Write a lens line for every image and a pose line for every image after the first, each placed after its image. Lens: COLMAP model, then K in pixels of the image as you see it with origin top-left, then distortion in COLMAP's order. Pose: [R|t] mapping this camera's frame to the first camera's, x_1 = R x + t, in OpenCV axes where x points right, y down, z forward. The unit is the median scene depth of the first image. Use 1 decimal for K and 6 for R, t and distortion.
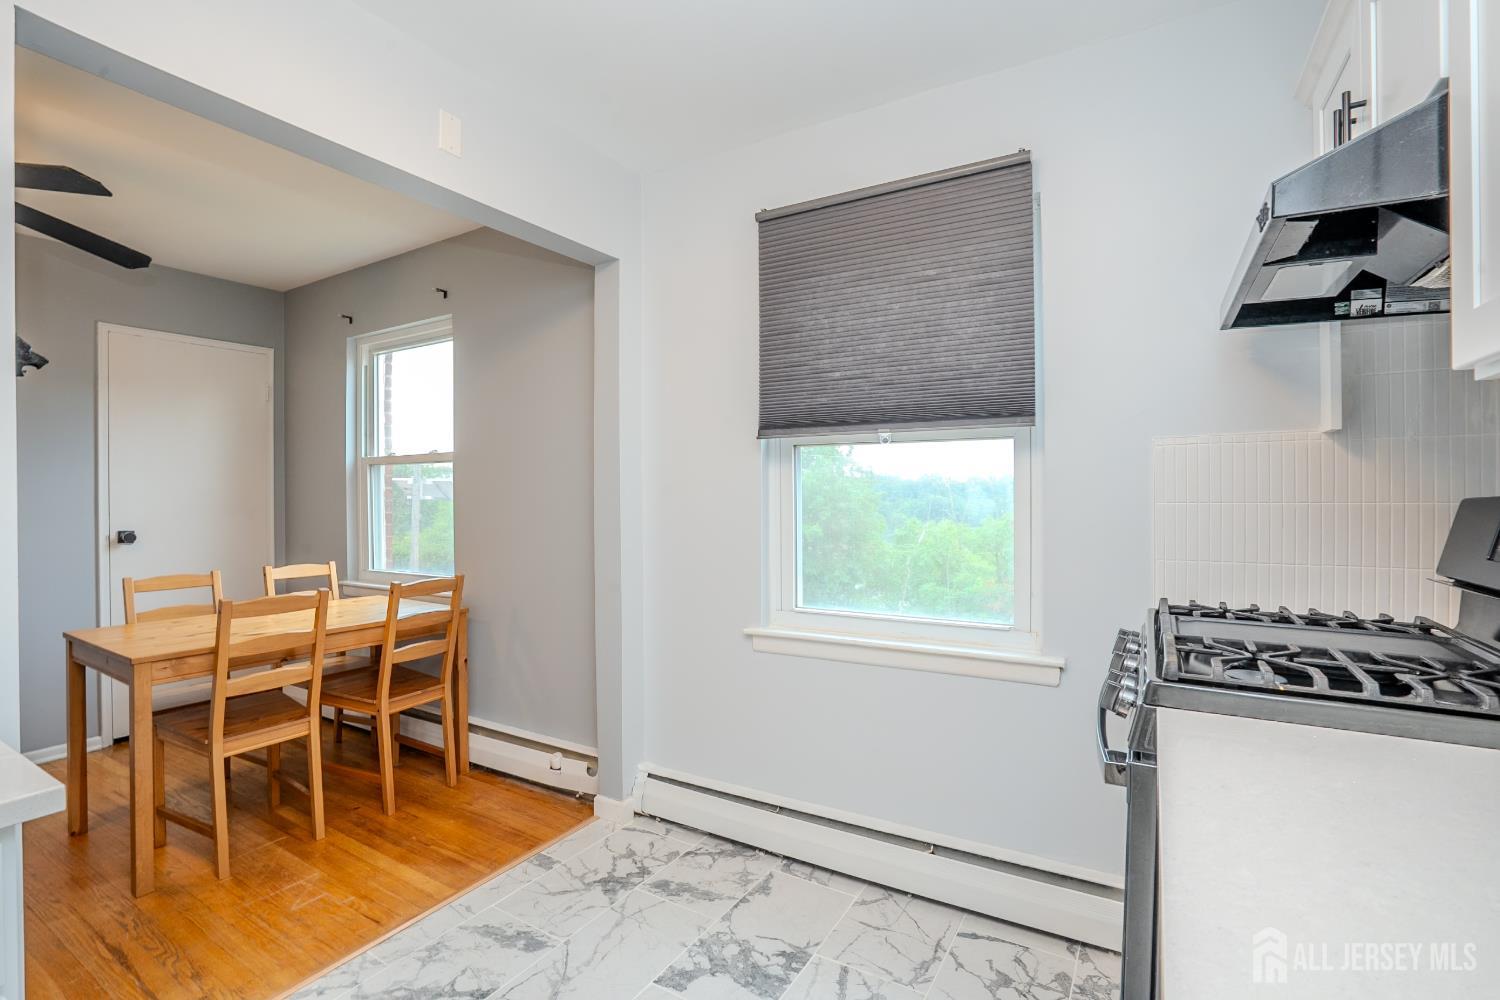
lens RADIAL K [[689.9, 0, 748.4], [0, 689.9, 498.1], [0, 0, 1]] dist [-0.062489, 0.025637]
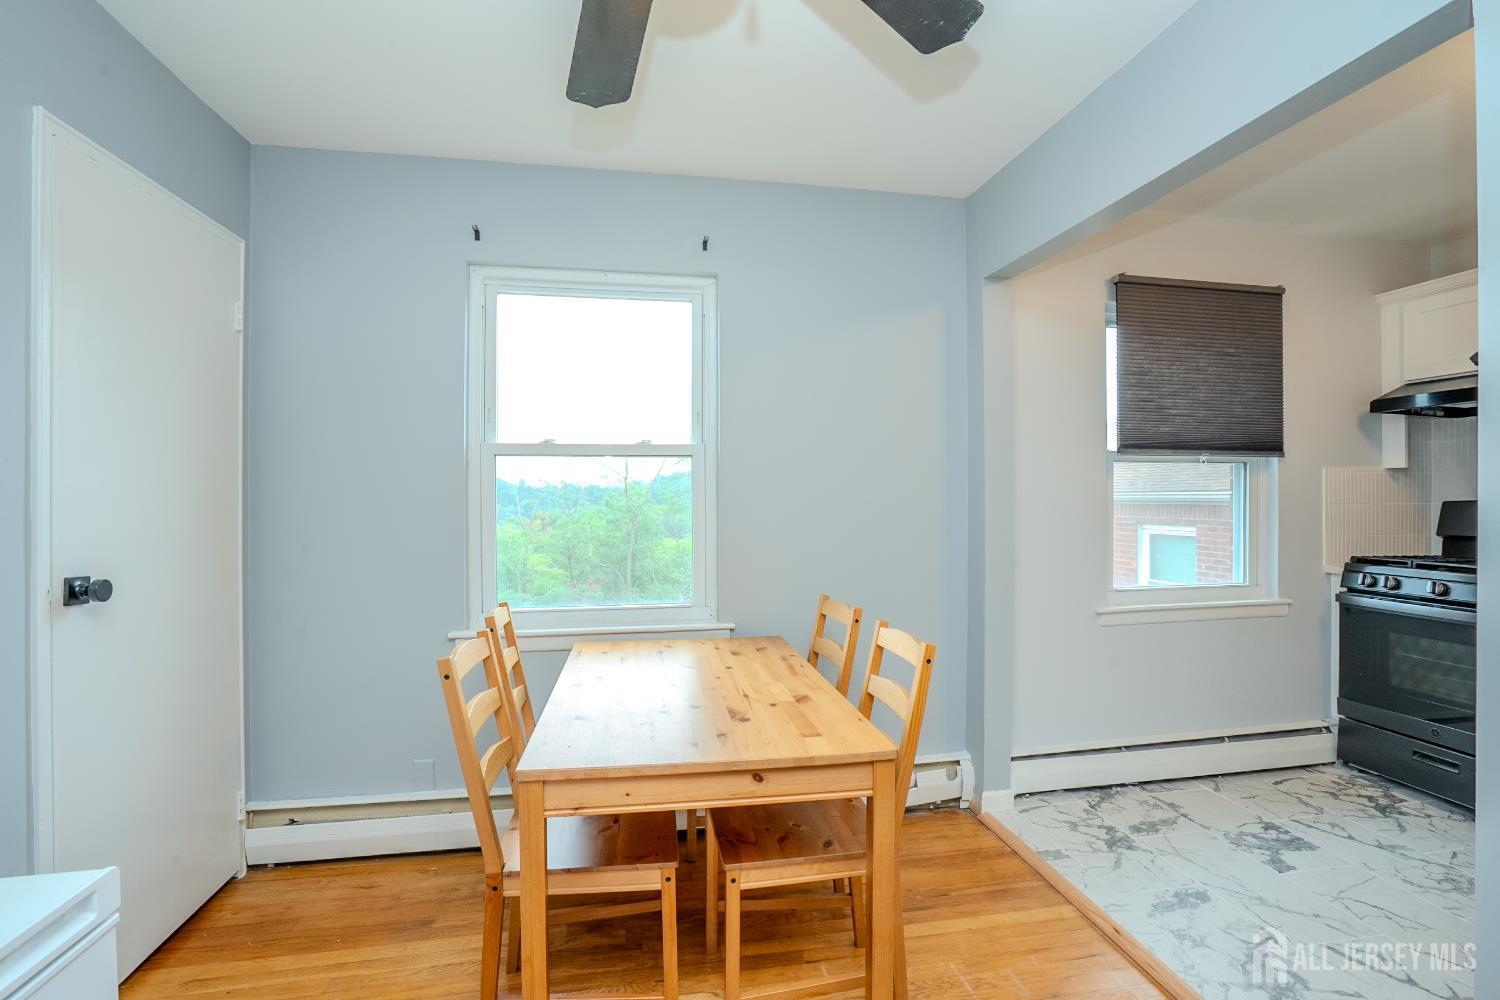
lens RADIAL K [[684.3, 0, 745.6], [0, 684.3, 496.4], [0, 0, 1]] dist [-0.053291, 0.016183]
pose [[0.756911, 0.003757, 0.653508, -1.443340], [0.002789, 0.999956, -0.008978, -0.001609], [-0.653512, 0.008618, 0.756867, 0.575029]]
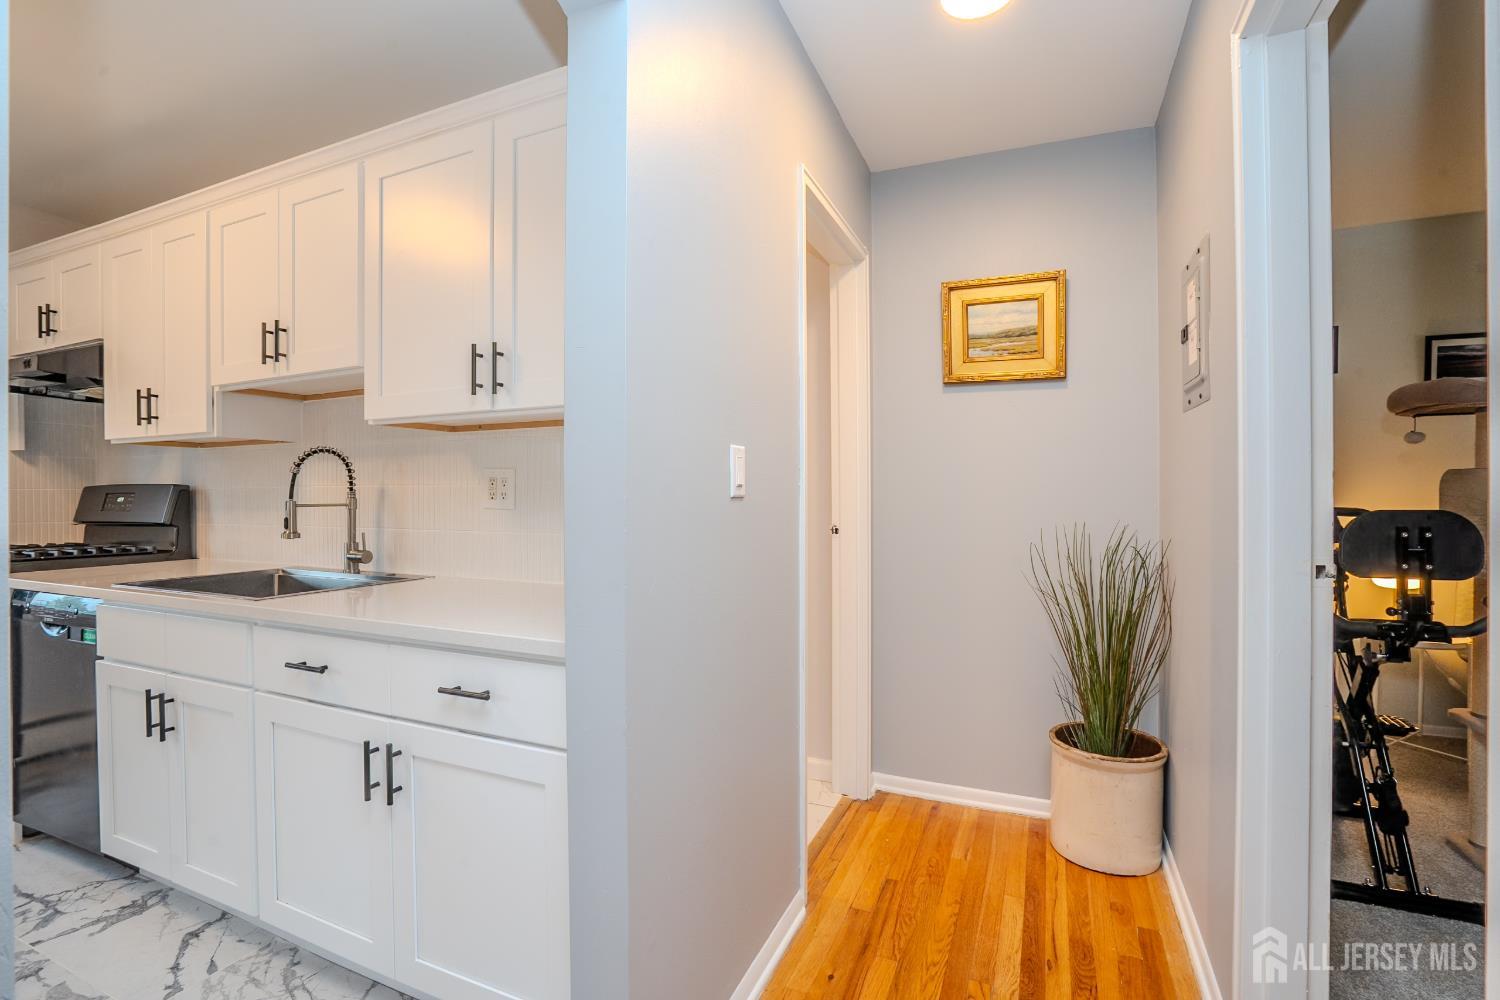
lens RADIAL K [[686.3, 0, 753.4], [0, 686.3, 498.0], [0, 0, 1]] dist [-0.054479, 0.017541]
pose [[-0.125453, -0.001507, 0.992098, -0.916627], [0.011071, 0.999934, 0.002919, 0.037426], [-0.992038, 0.011350, -0.125428, -0.614846]]
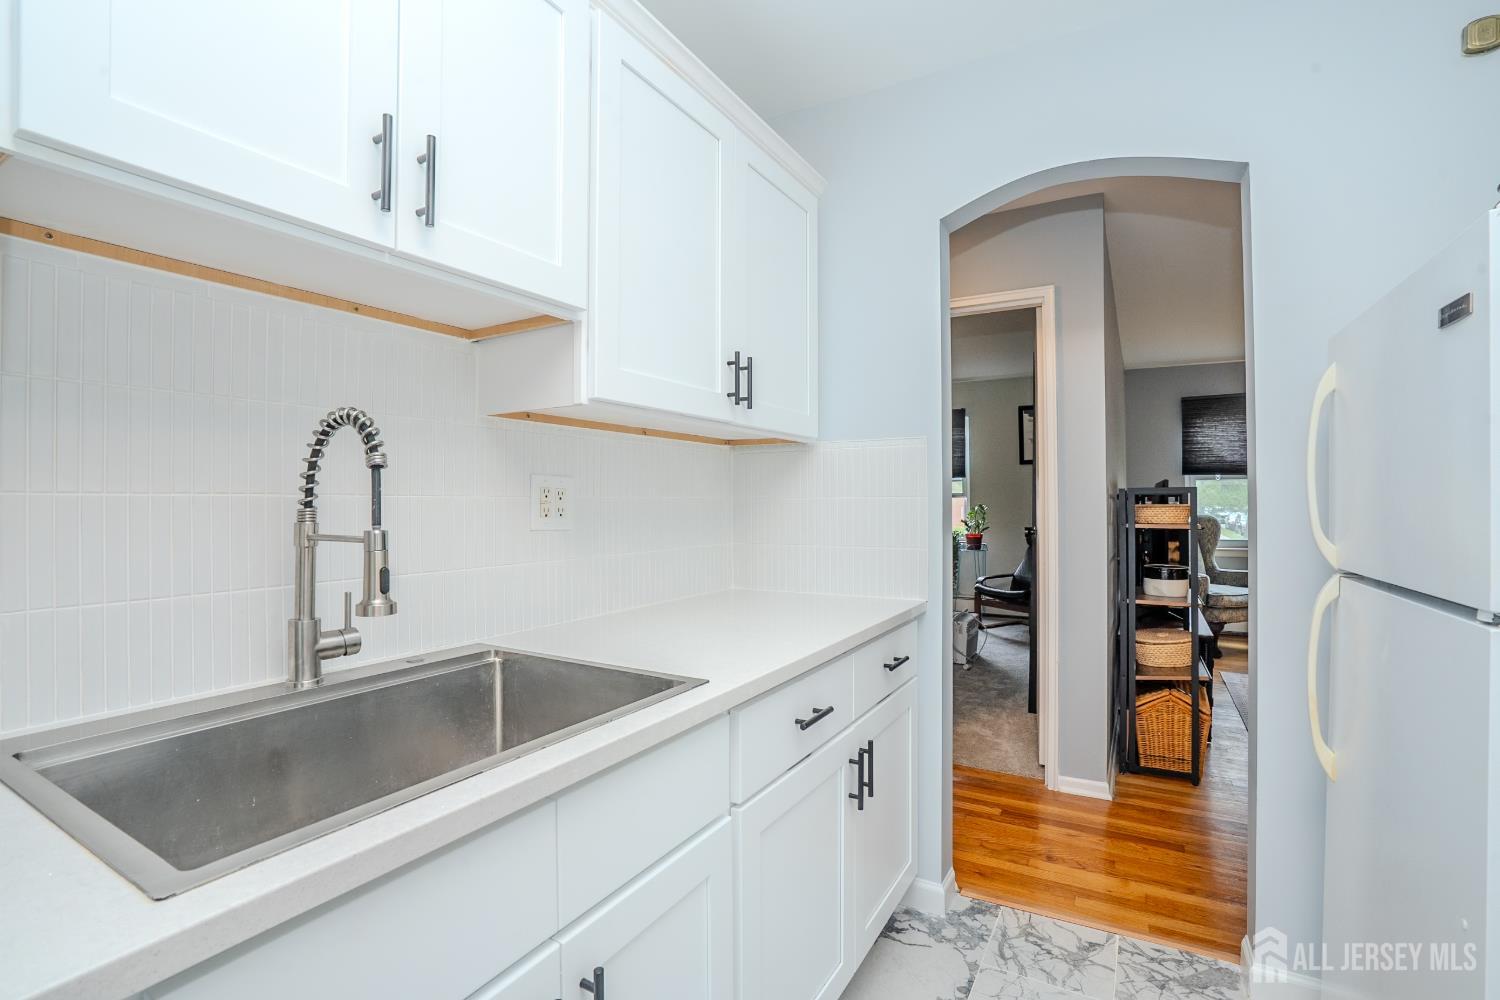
lens RADIAL K [[689.9, 0, 748.4], [0, 689.9, 498.1], [0, 0, 1]] dist [-0.062489, 0.025637]
pose [[-0.999956, 0.006295, -0.006924, -0.060377], [0.006281, 0.999978, 0.002019, 0.016539], [0.006937, 0.001975, -0.999974, 0.413020]]
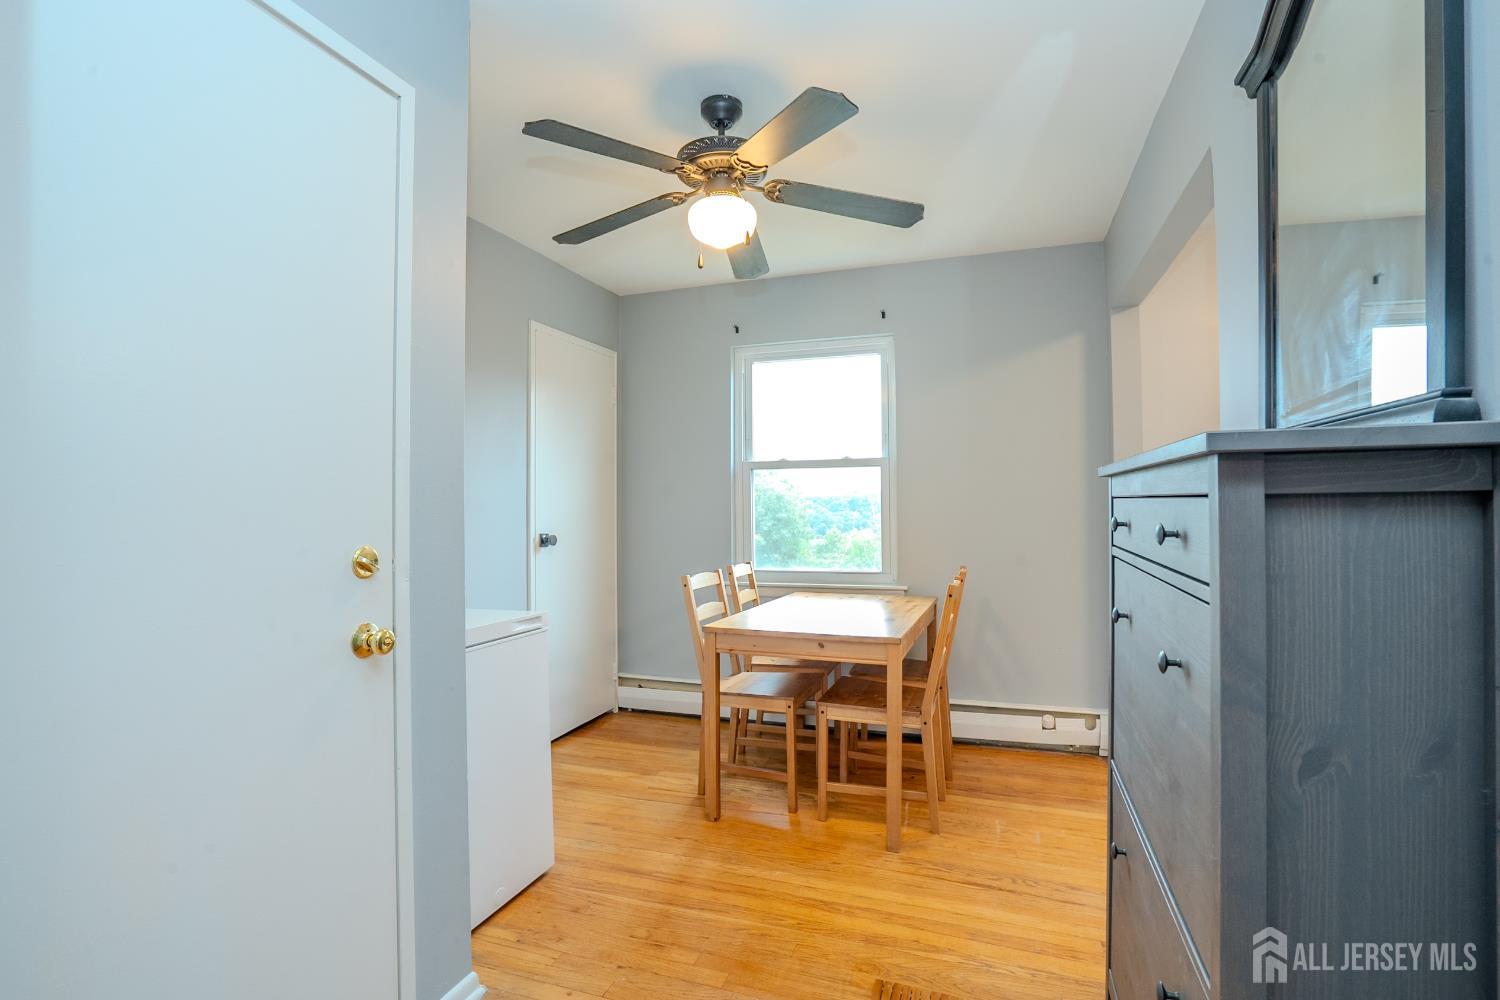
lens RADIAL K [[689.9, 0, 748.4], [0, 689.9, 498.1], [0, 0, 1]] dist [-0.062489, 0.025637]
pose [[0.981299, 0.001302, 0.192488, -1.364653], [0.002067, 0.999848, -0.017303, 0.025318], [-0.192481, 0.017378, 0.981147, -0.078306]]
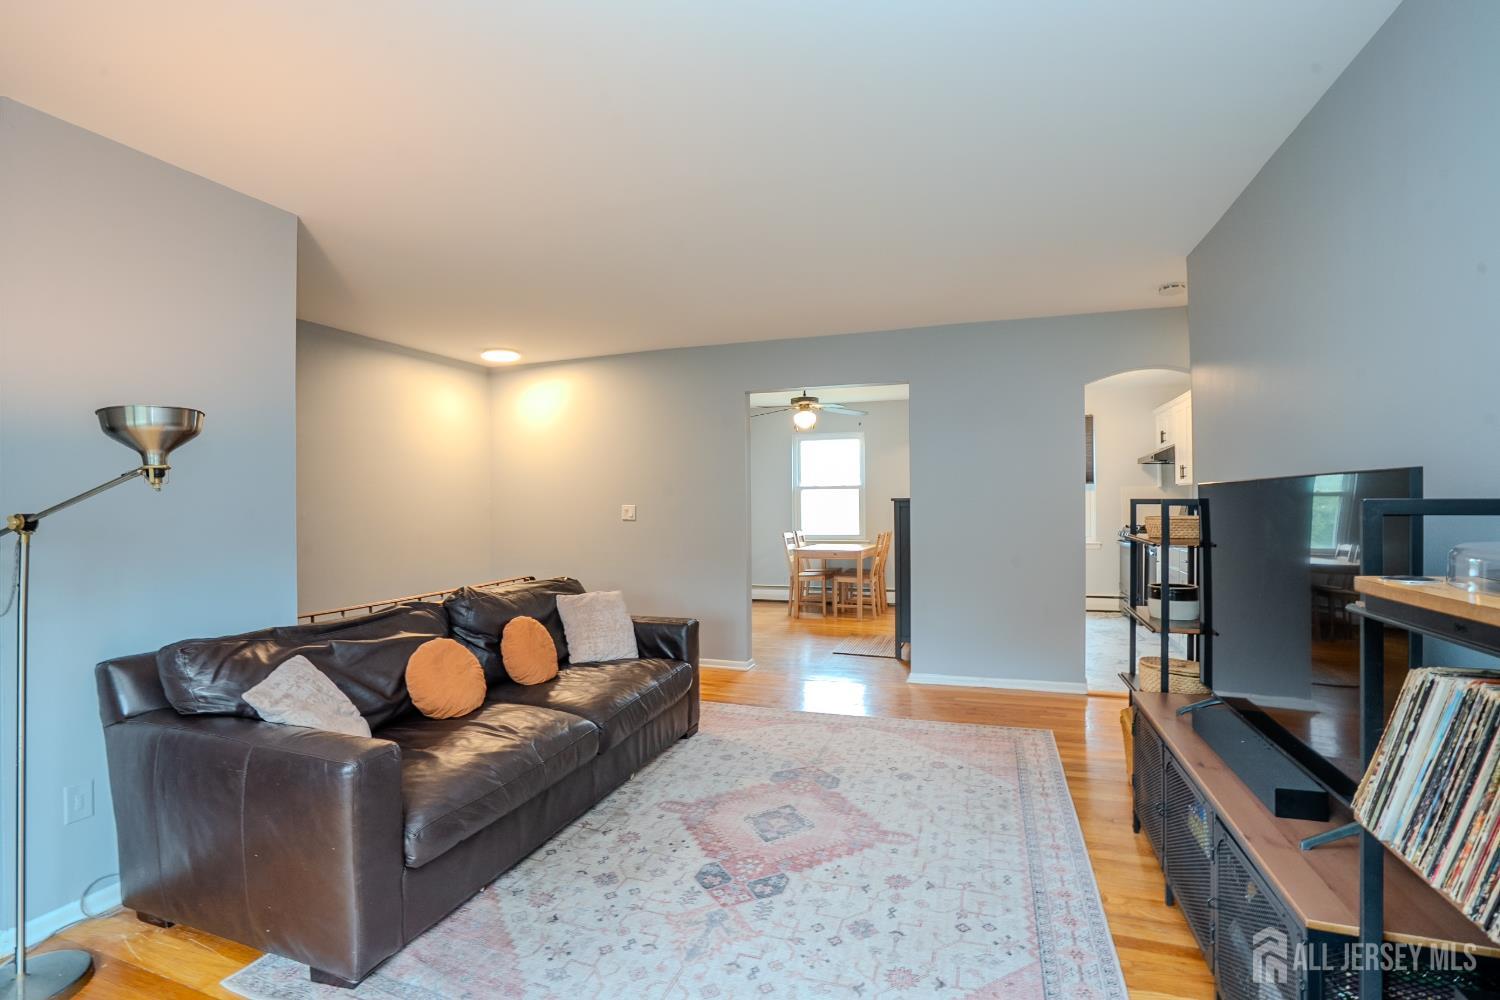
lens RADIAL K [[689.9, 0, 748.4], [0, 689.9, 498.1], [0, 0, 1]] dist [-0.062489, 0.025637]
pose [[0.981002, -0.002133, 0.193986, -2.120631], [0.004709, 0.999907, -0.012817, 0.016295], [-0.193941, 0.013487, 0.980921, -2.280337]]
